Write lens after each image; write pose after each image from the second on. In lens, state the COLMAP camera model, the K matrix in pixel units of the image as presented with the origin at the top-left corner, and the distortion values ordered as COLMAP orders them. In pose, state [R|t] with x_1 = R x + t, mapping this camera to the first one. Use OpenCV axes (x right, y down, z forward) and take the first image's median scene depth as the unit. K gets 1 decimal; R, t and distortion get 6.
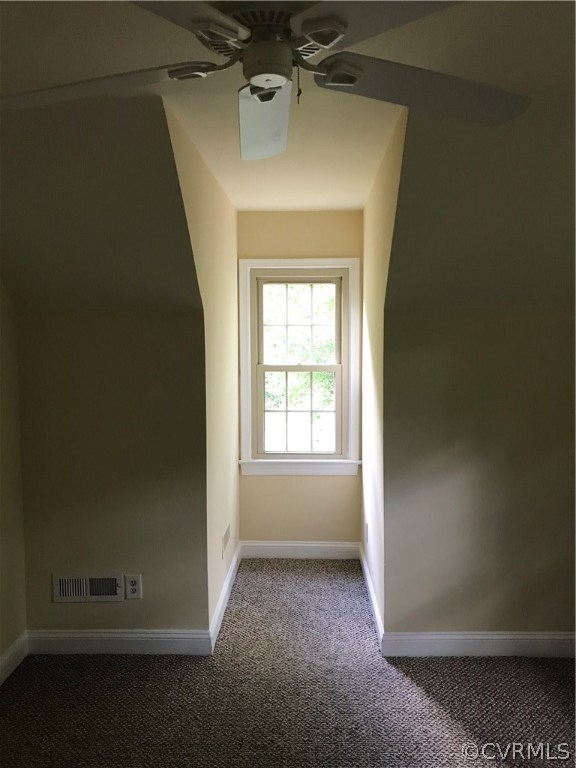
lens RADIAL K [[628.1, 0, 291.8], [0, 628.1, 373.0], [0, 0, 1]] dist [0.058154, -0.063875]
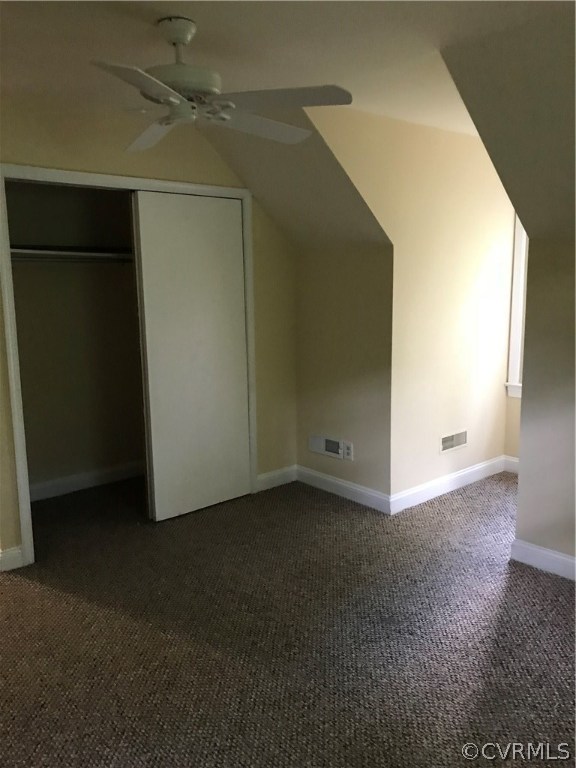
lens RADIAL K [[628.1, 0, 291.8], [0, 628.1, 373.0], [0, 0, 1]] dist [0.058154, -0.063875]
pose [[0.689160, 0.119727, -0.714650, 0.622270], [-0.040536, 0.991081, 0.126948, 0.000436], [0.723475, -0.058518, 0.687866, -0.019442]]
